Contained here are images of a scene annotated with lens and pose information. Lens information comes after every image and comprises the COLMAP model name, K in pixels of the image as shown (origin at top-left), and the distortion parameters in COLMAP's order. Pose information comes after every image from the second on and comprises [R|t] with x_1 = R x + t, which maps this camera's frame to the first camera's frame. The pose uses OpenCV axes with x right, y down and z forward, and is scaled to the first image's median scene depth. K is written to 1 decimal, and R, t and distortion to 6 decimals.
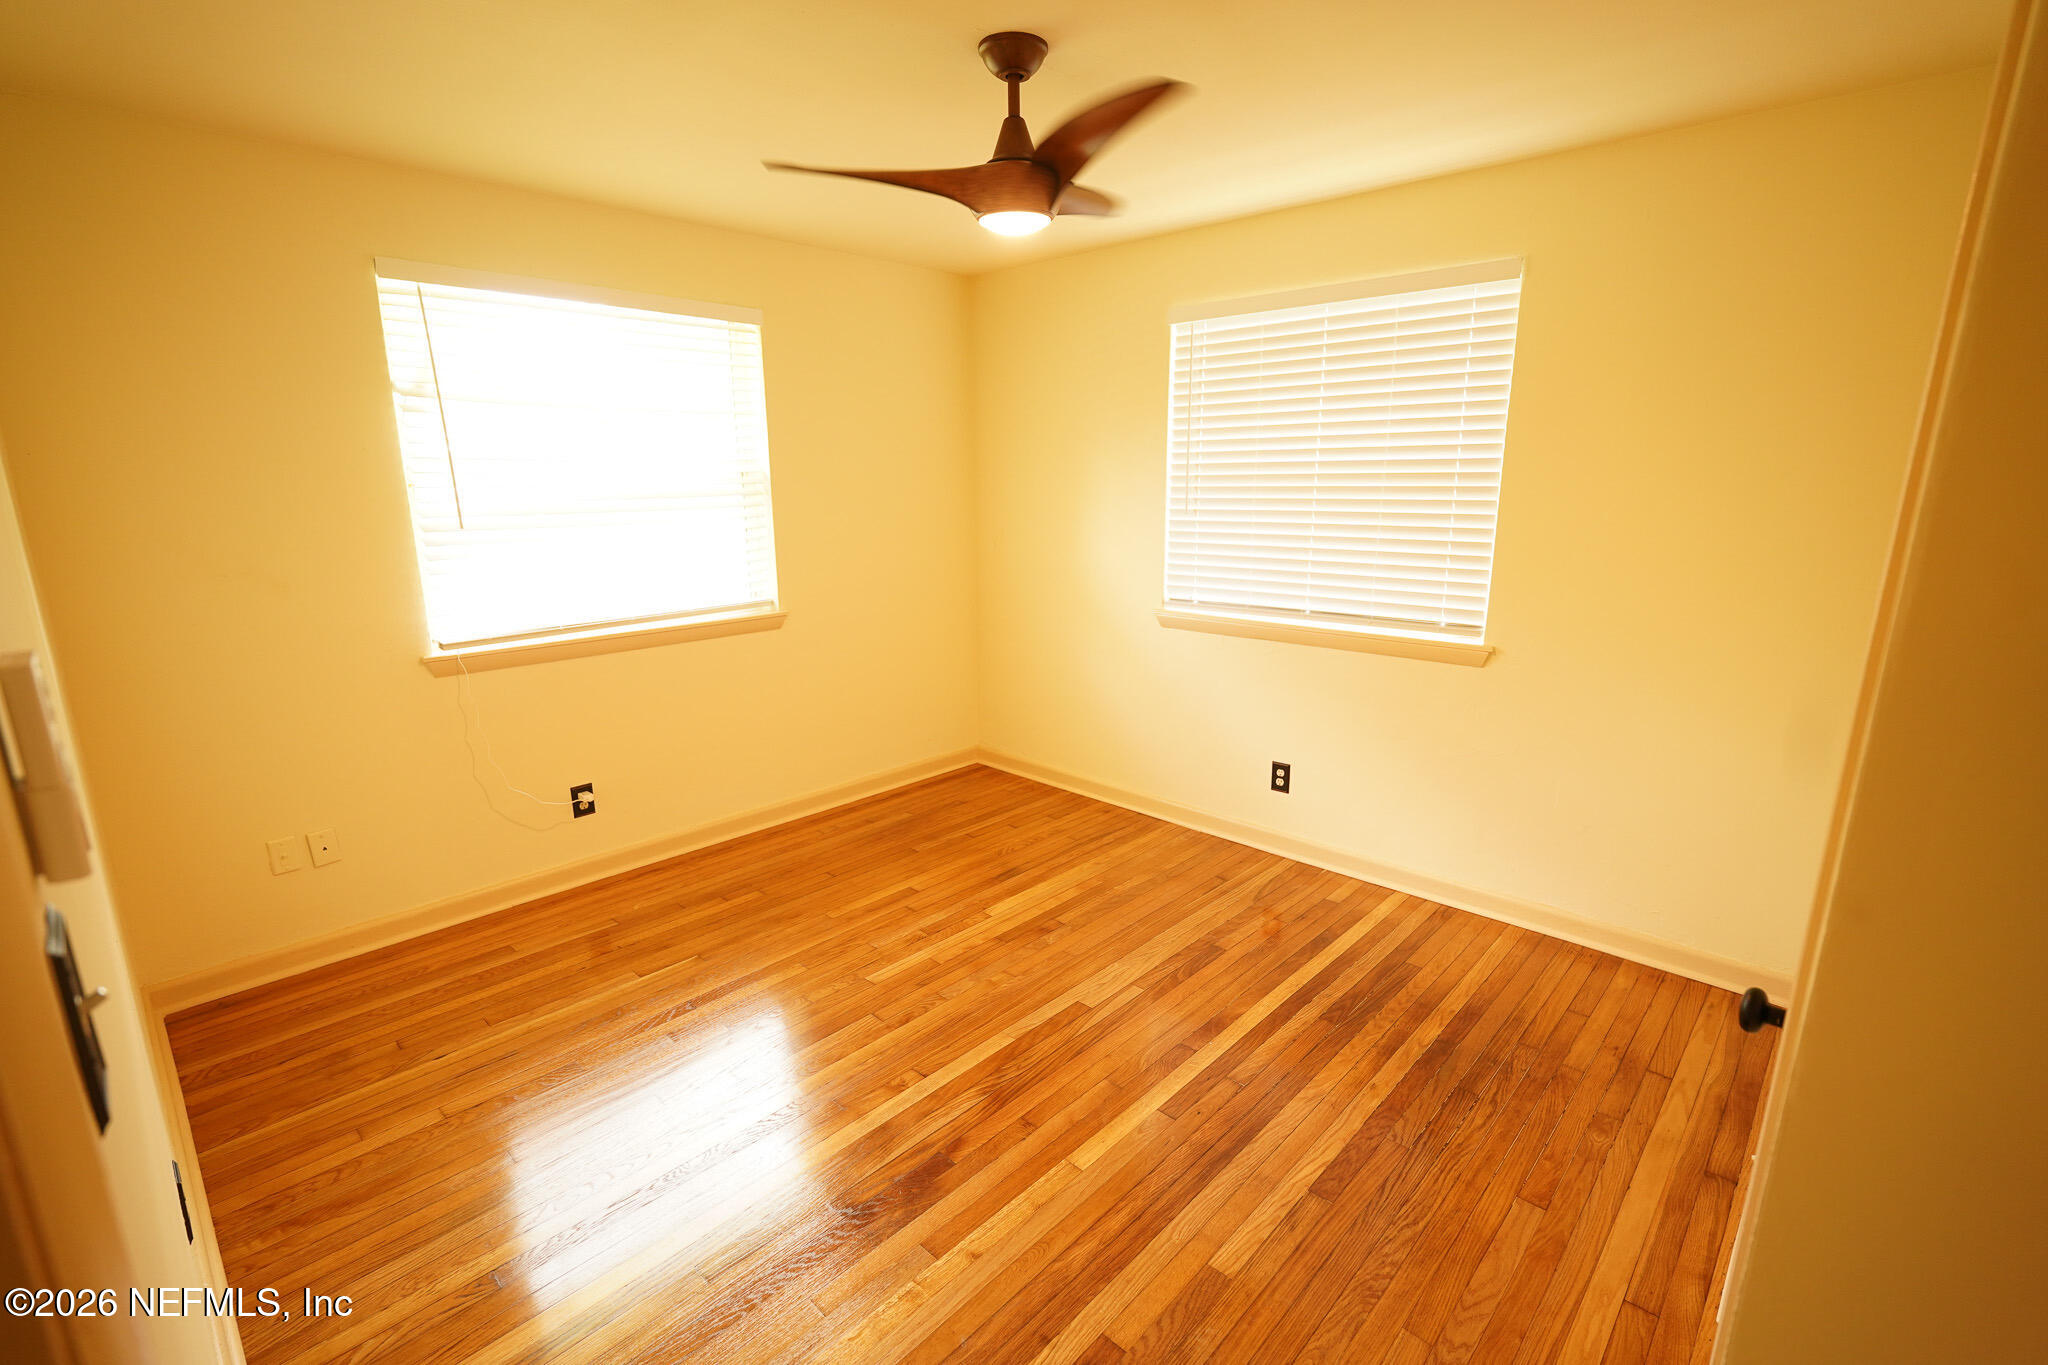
lens RADIAL K [[929.3, 0, 1020.3], [0, 929.3, 688.4], [0, 0, 1]] dist [-0.000370, -0.000070]
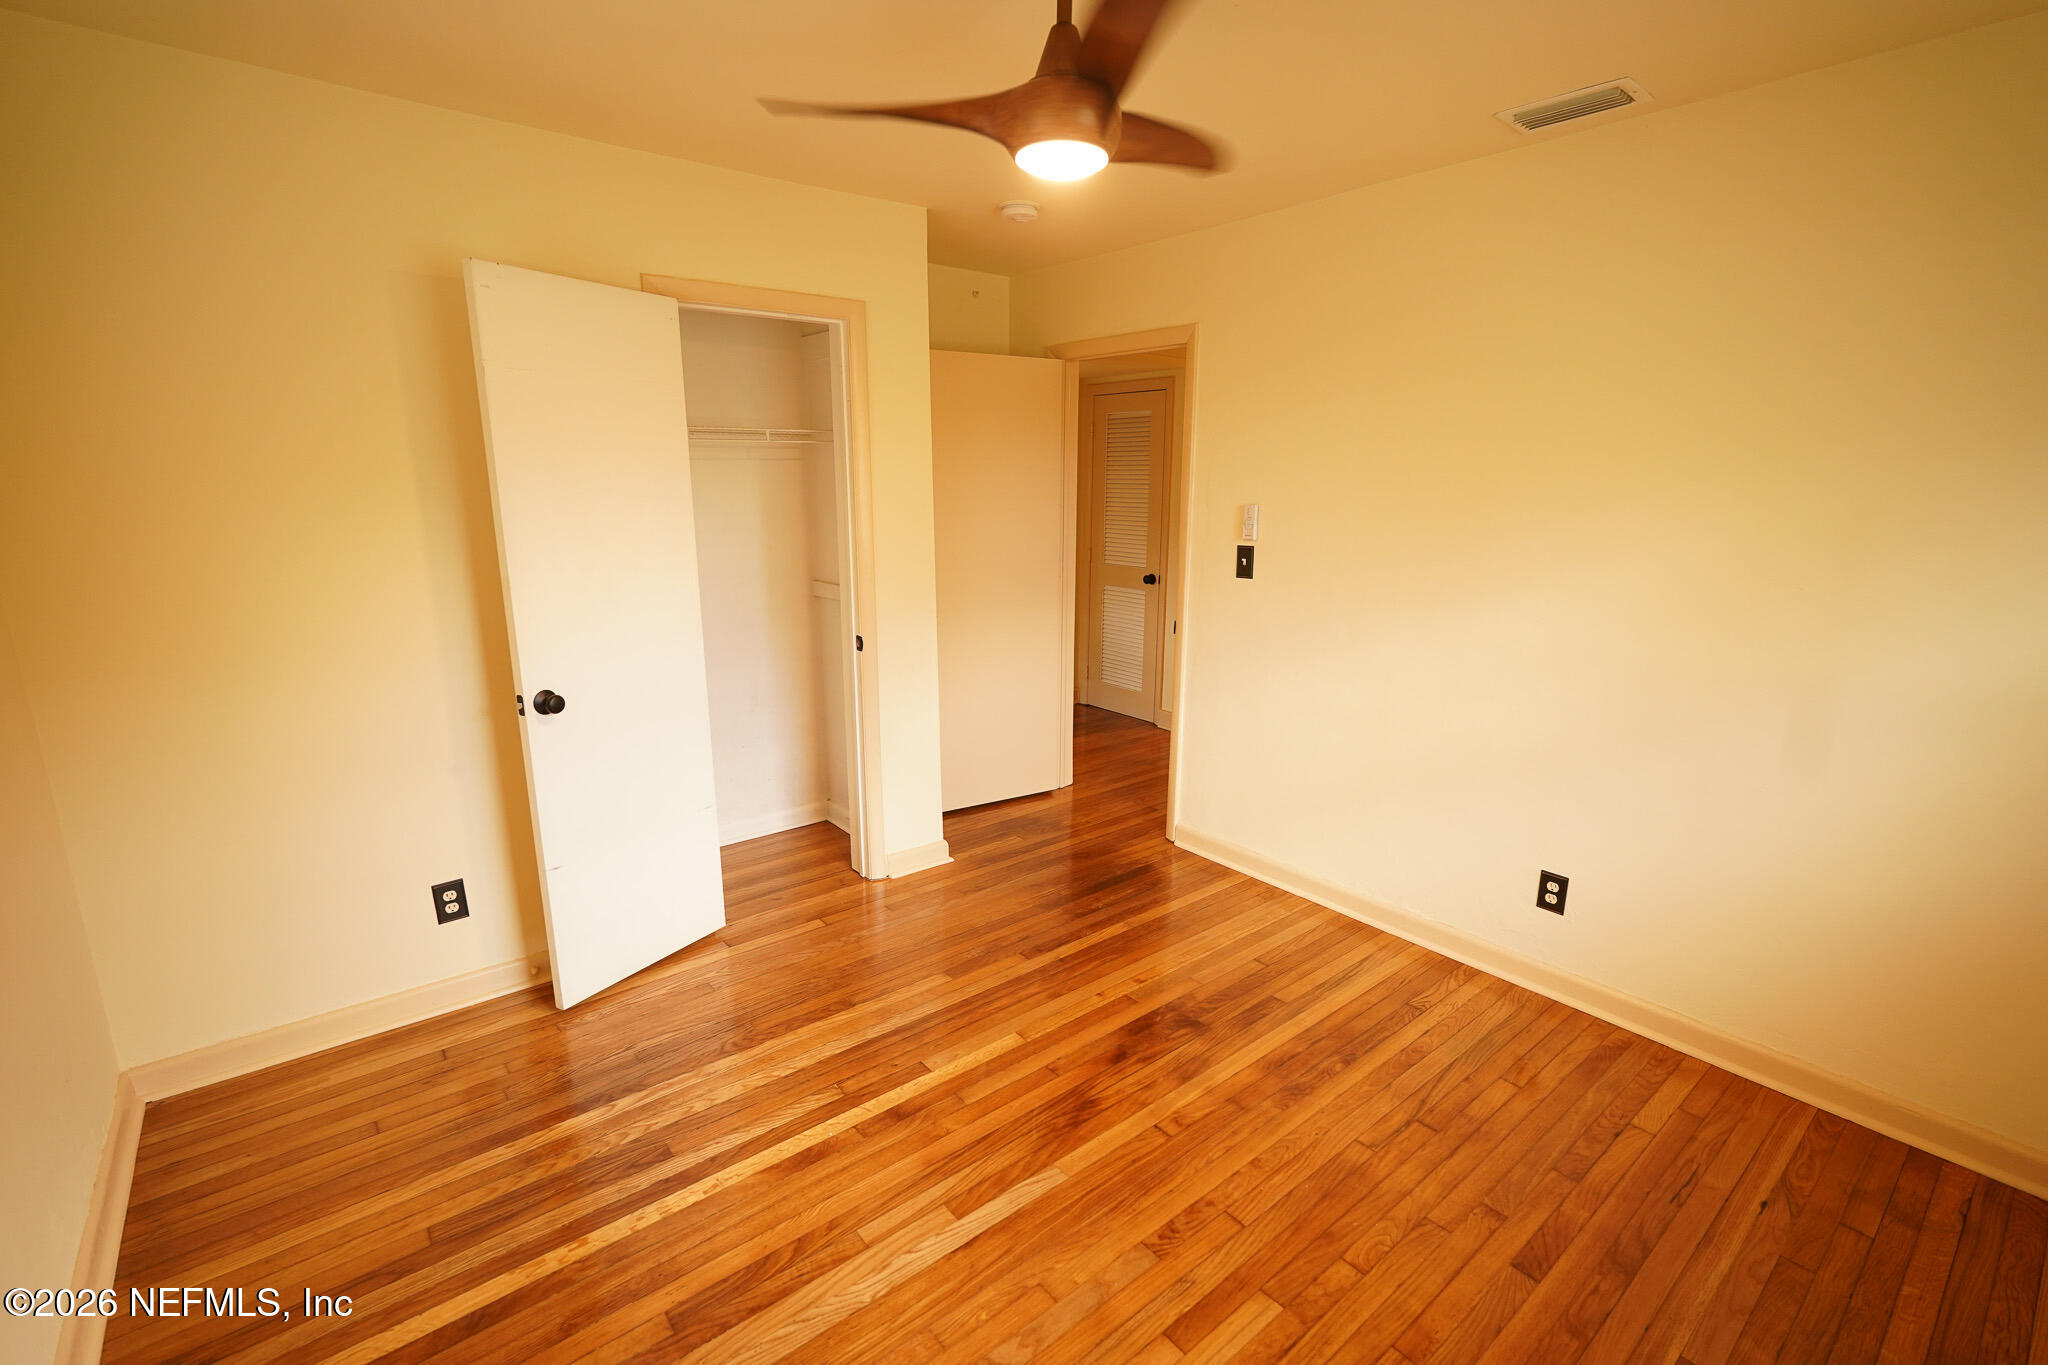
lens RADIAL K [[913.2, 0, 1024.0], [0, 913.2, 686.0], [0, 0, 1]] dist [0.000110, 0.000012]
pose [[-0.991895, -0.030597, 0.123318, -0.071126], [0.027069, 0.897400, 0.440386, -0.386393], [-0.124140, 0.440155, -0.889299, 1.627654]]
